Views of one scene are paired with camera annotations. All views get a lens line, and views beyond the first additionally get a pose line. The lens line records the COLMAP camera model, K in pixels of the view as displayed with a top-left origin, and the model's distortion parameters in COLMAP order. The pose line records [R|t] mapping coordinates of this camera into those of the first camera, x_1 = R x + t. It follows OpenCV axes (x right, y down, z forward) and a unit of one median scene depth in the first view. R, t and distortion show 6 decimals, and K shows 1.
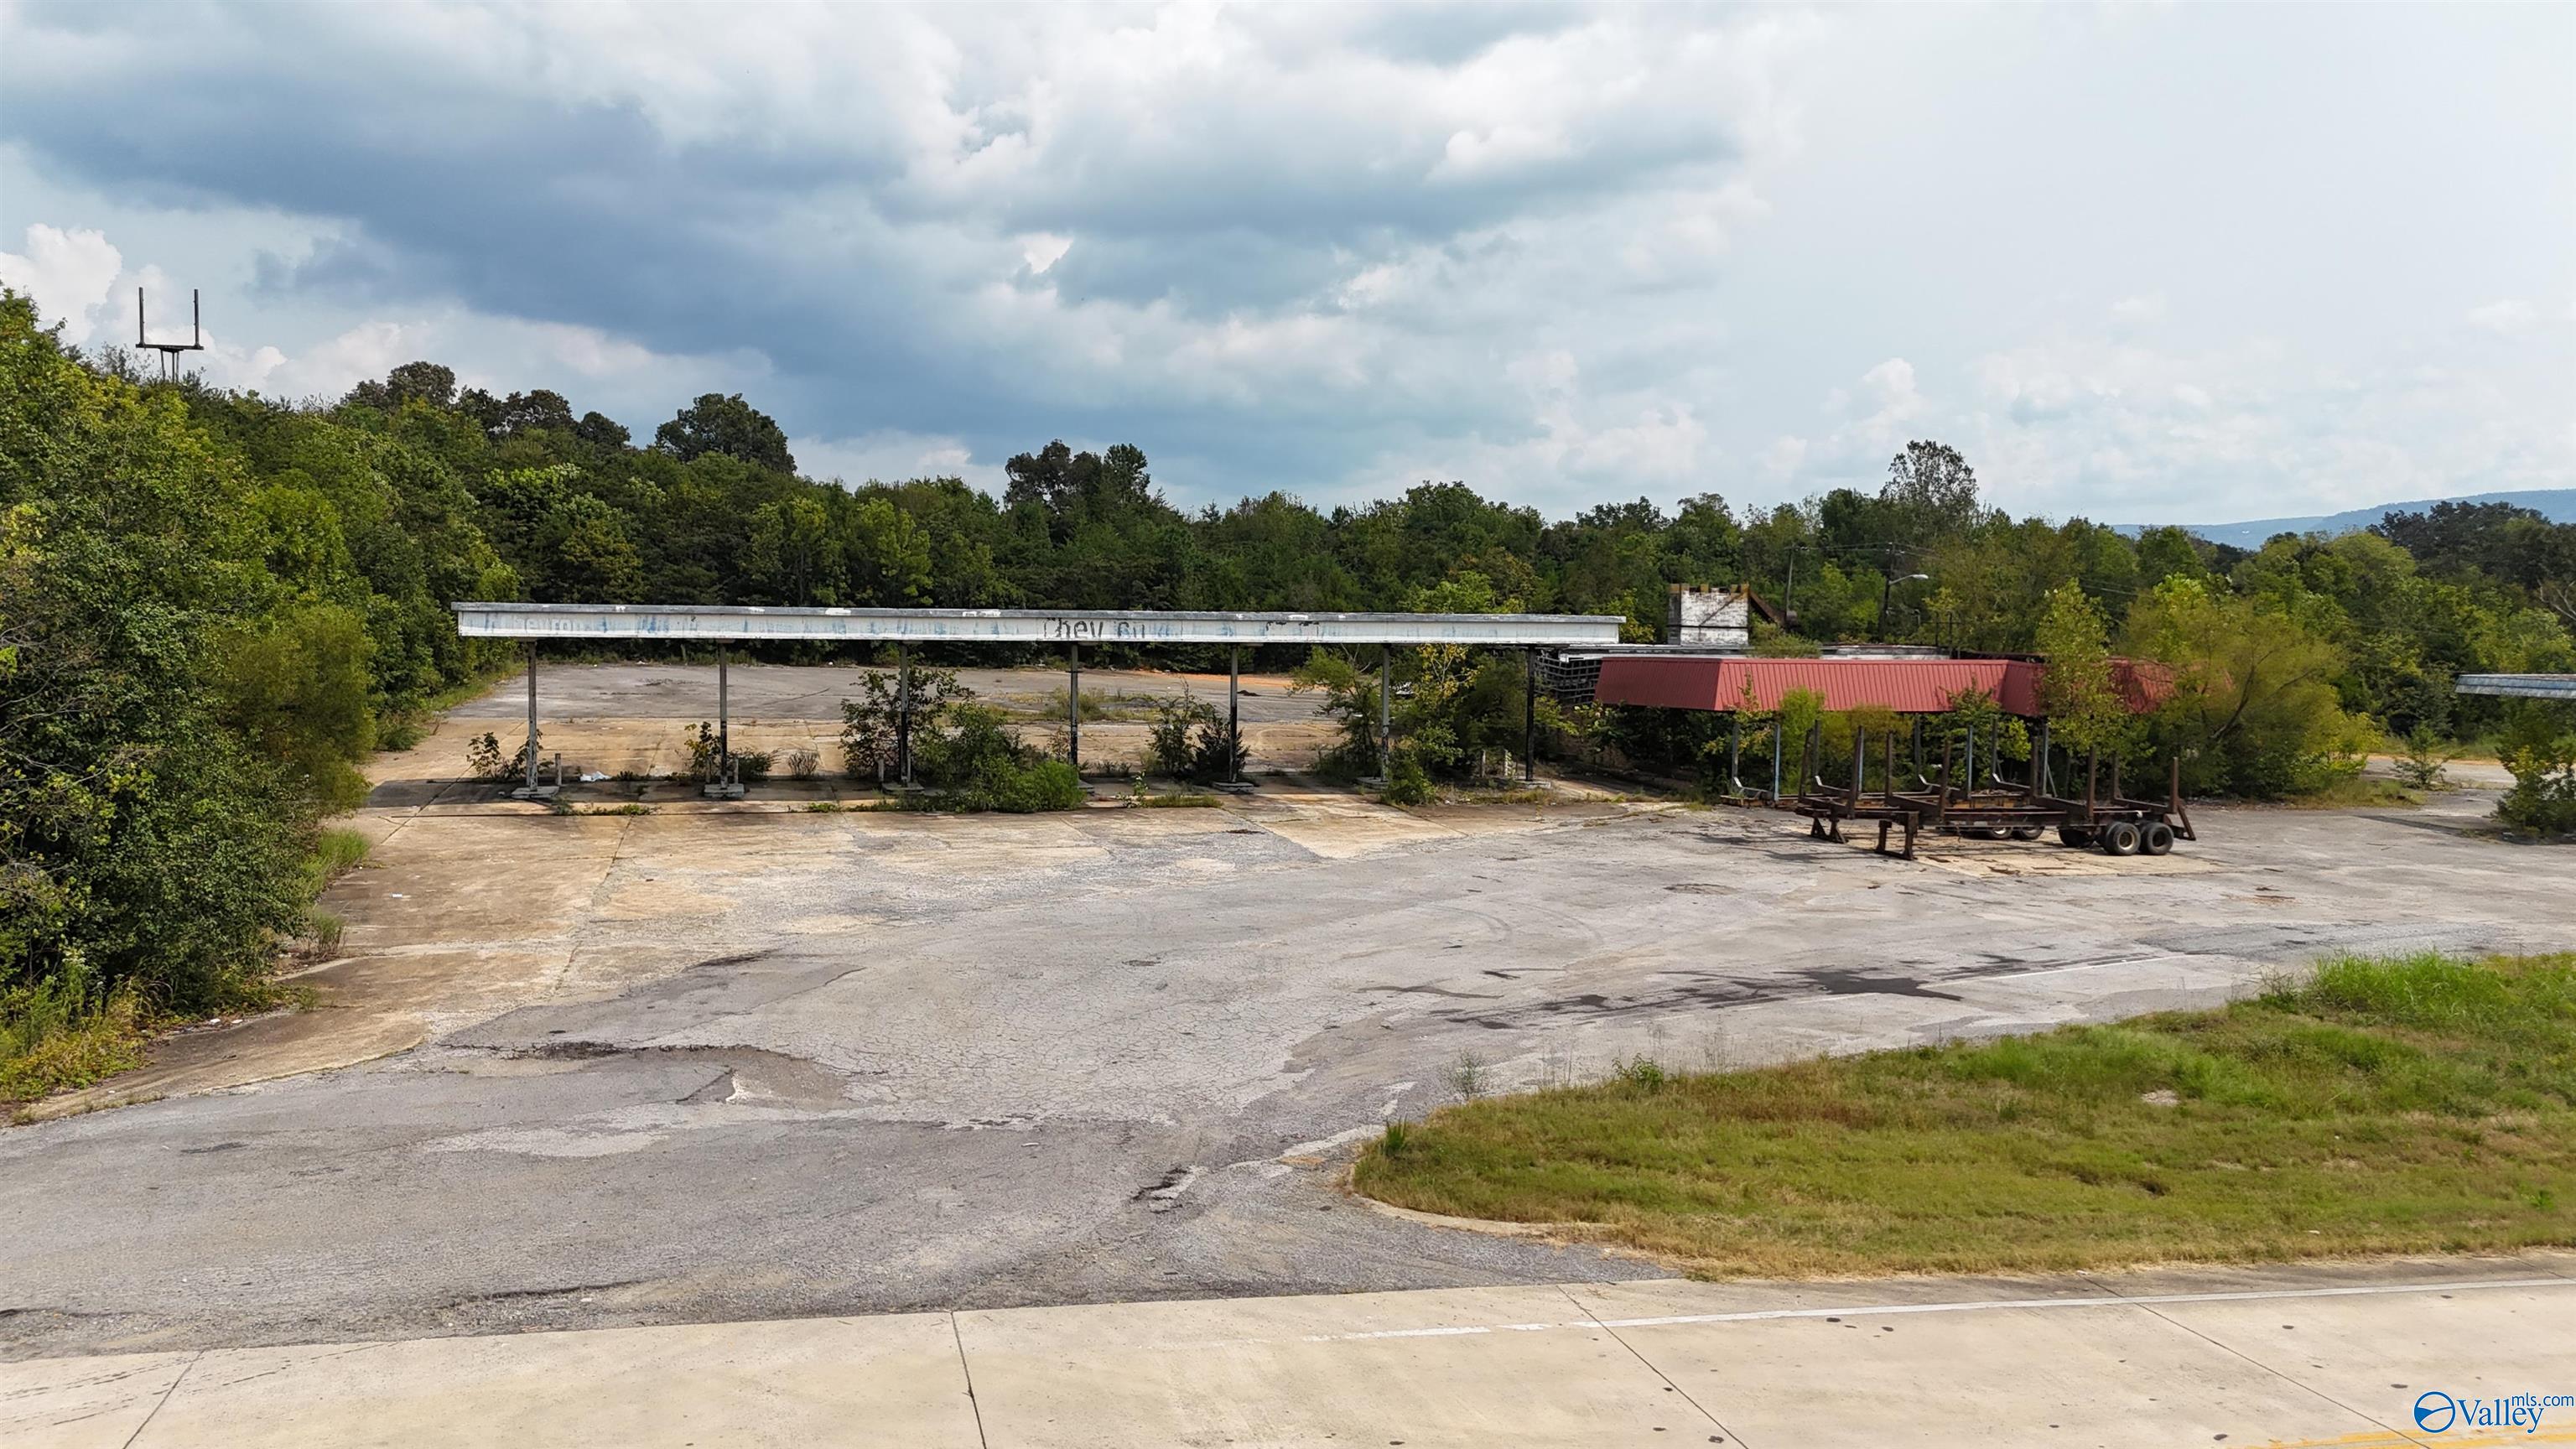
lens RADIAL K [[1914.9, 0, 1301.5], [0, 1914.9, 698.1], [0, 0, 1]] dist [0.073421, -0.073784]
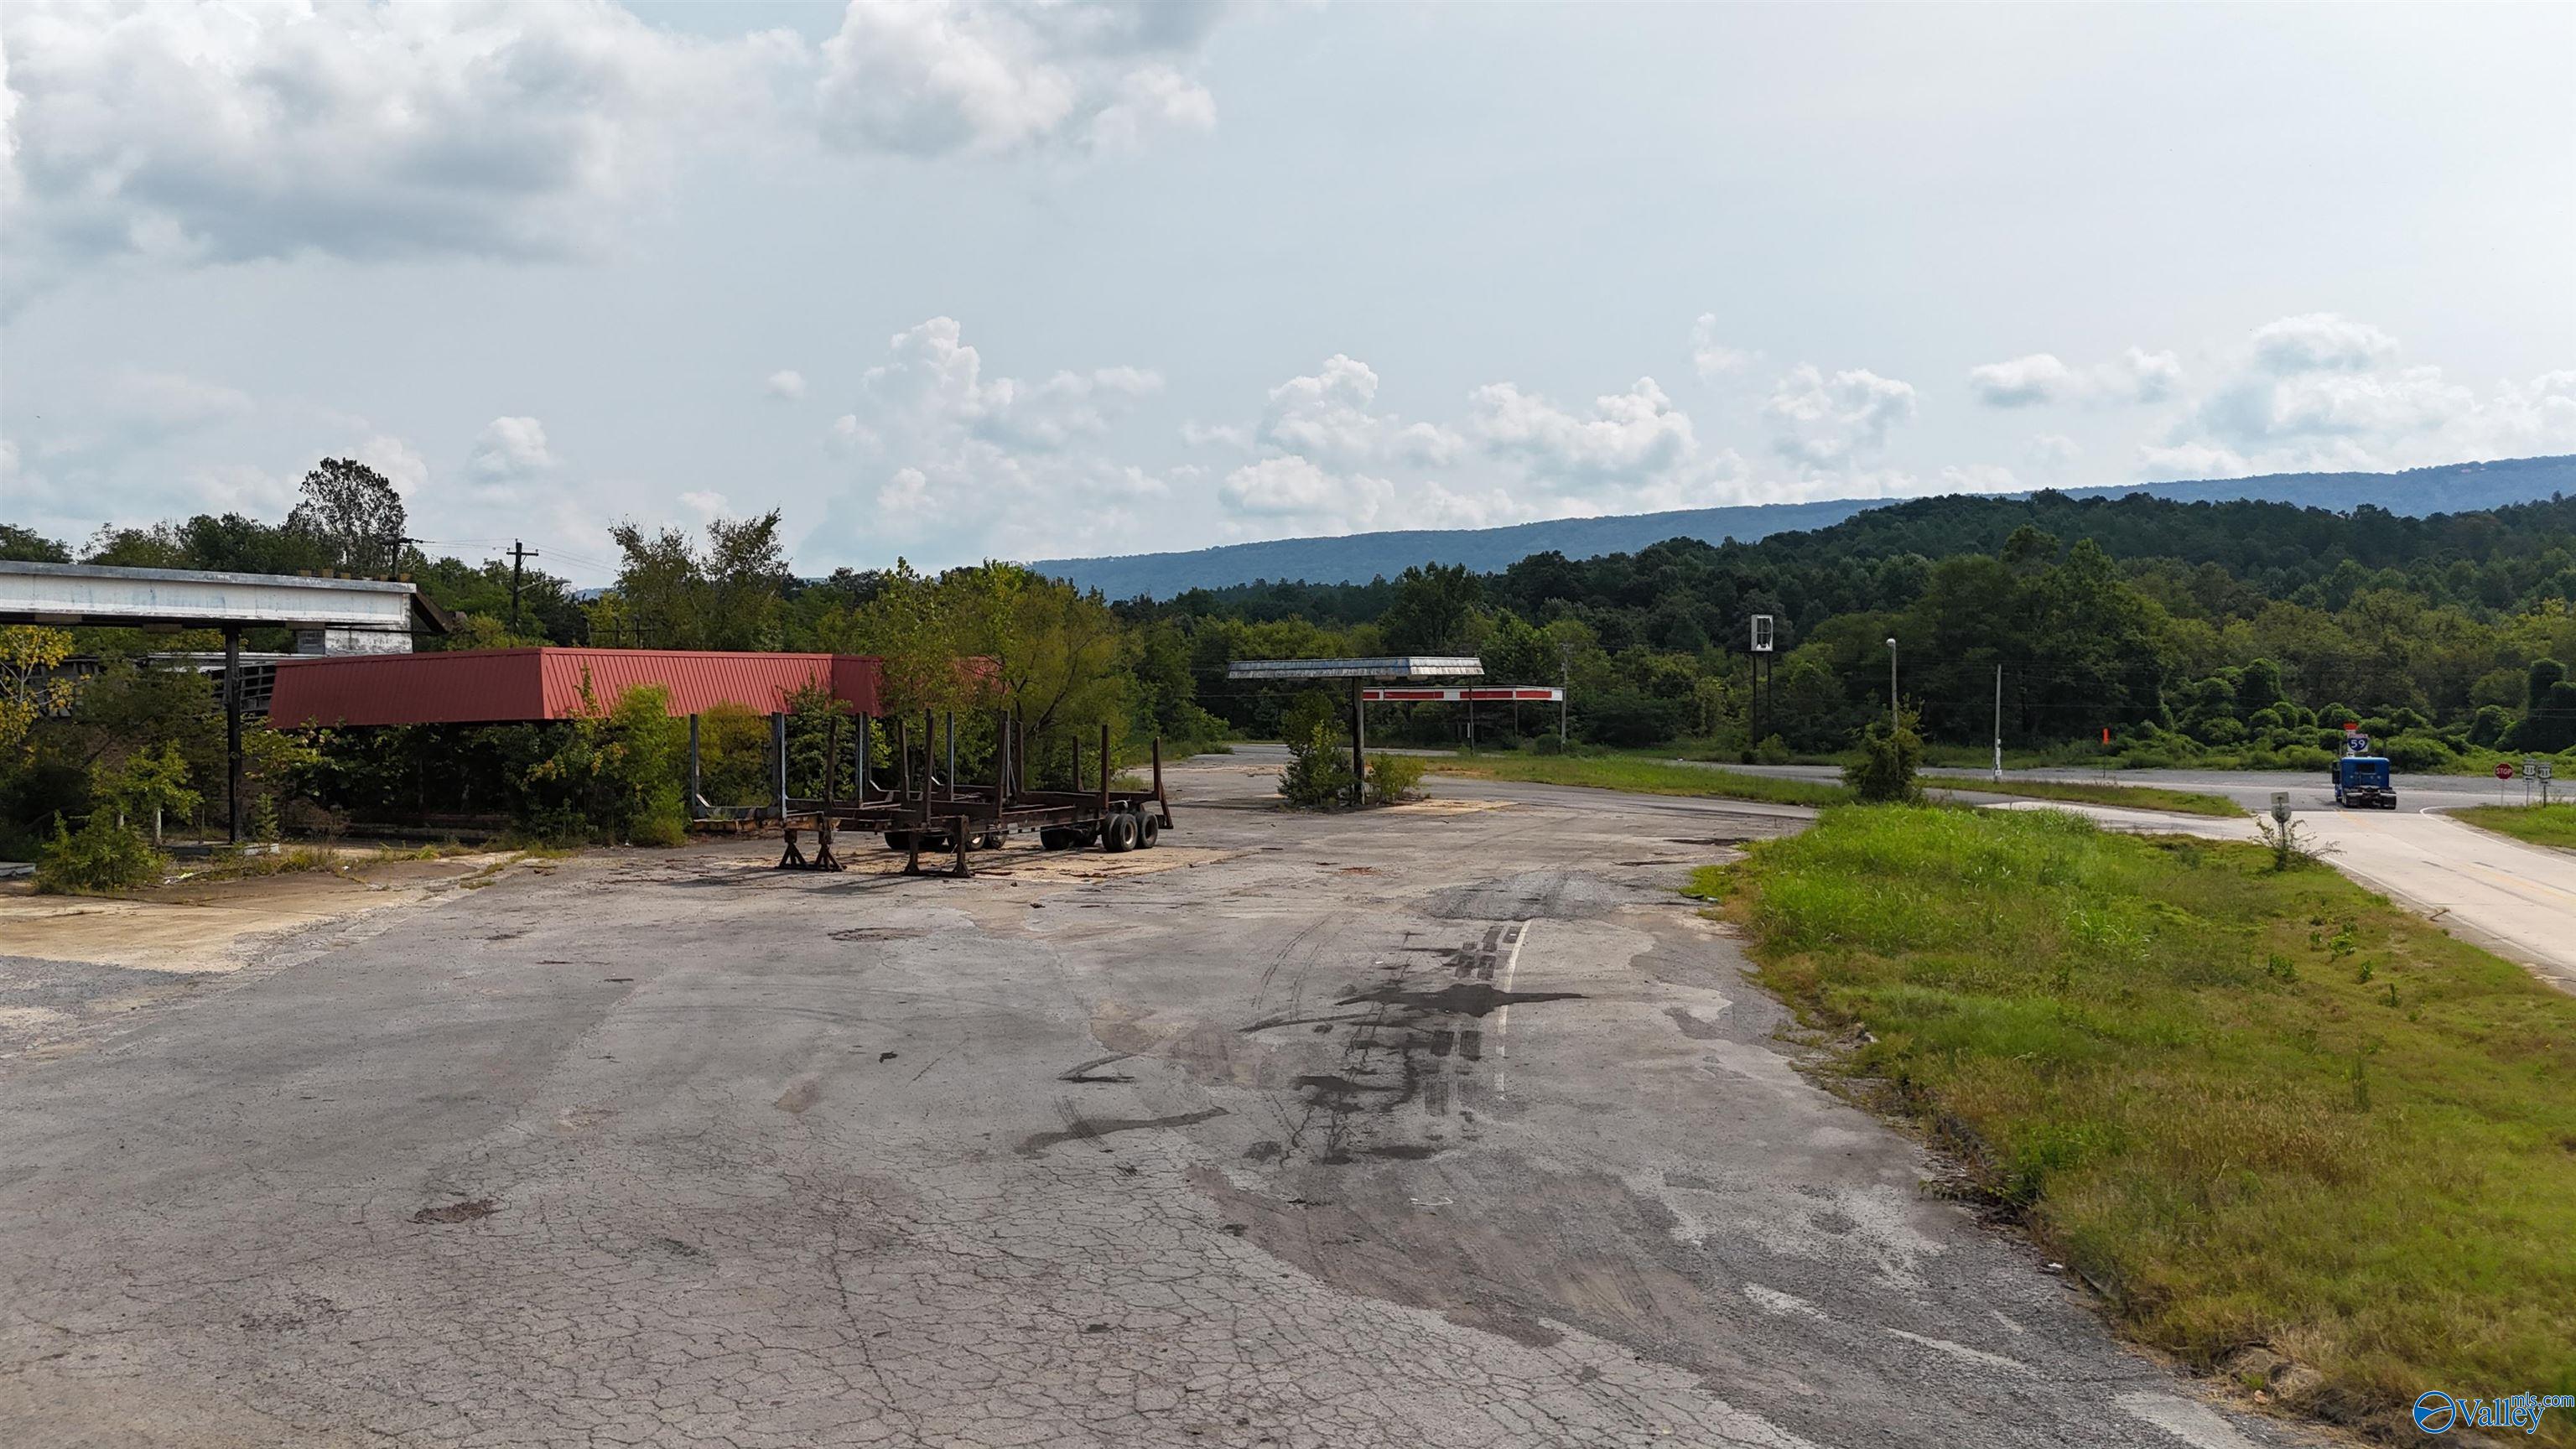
lens RADIAL K [[1914.9, 0, 1302.1], [0, 1914.9, 742.2], [0, 0, 1]] dist [0.073421, -0.073784]
pose [[0.640286, -0.042044, 0.766985, -0.169283], [0.057837, 0.998305, 0.006441, 0.030116], [-0.765956, 0.040236, 0.641633, 0.372806]]
